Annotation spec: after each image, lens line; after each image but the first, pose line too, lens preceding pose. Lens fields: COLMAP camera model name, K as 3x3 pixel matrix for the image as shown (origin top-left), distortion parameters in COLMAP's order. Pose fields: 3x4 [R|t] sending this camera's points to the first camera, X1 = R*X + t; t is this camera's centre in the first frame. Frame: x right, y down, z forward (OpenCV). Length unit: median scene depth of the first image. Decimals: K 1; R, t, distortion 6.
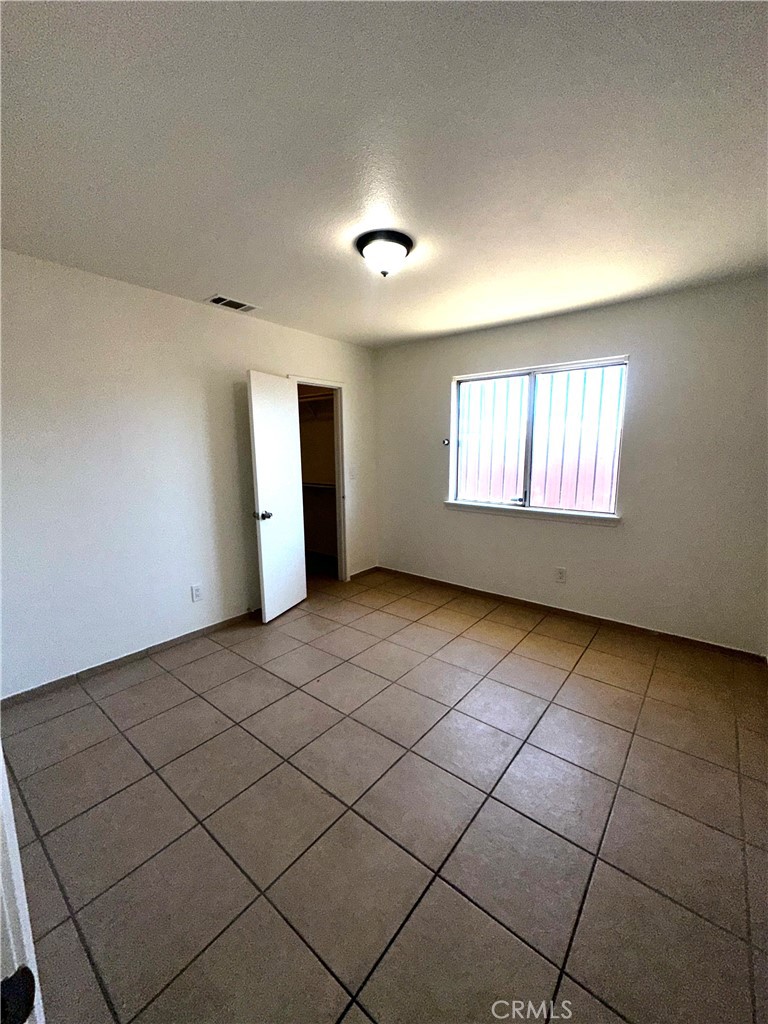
lens RADIAL K [[415.1, 0, 380.9], [0, 415.1, 506.1], [0, 0, 1]] dist [0.003209, 0.000015]
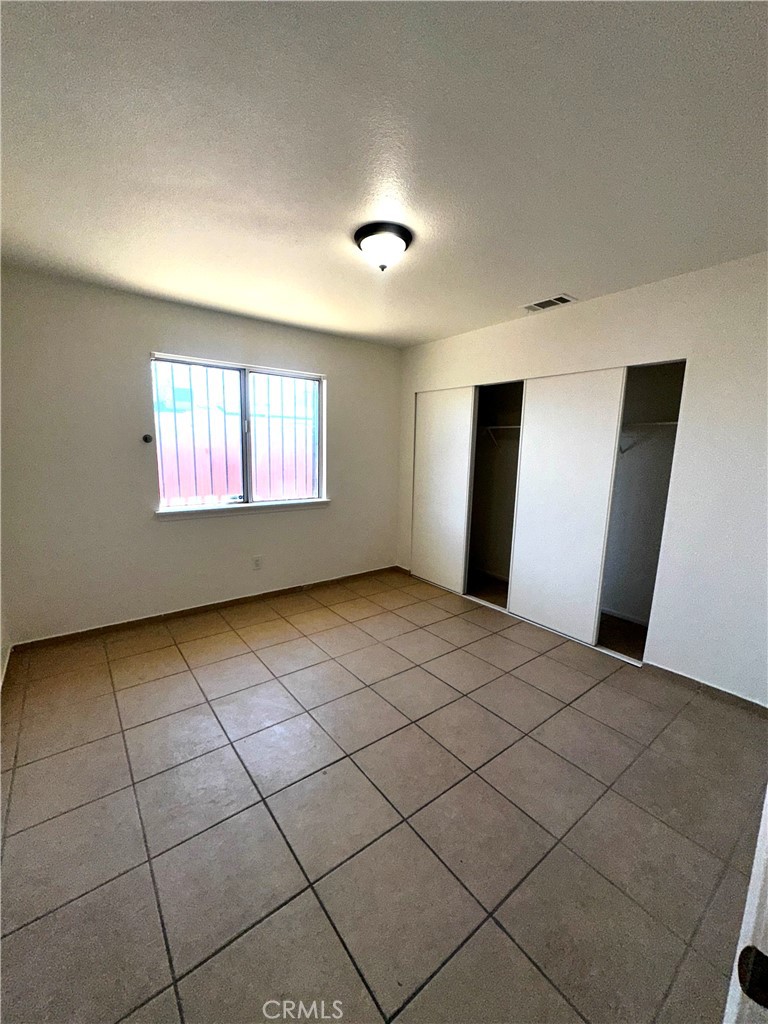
lens RADIAL K [[415.1, 0, 380.9], [0, 415.1, 506.1], [0, 0, 1]] dist [0.003209, 0.000015]
pose [[0.222737, -0.131041, 0.966031, -0.602028], [0.113647, 0.987659, 0.107771, -0.068776], [-0.968232, 0.085782, 0.234880, 0.494252]]
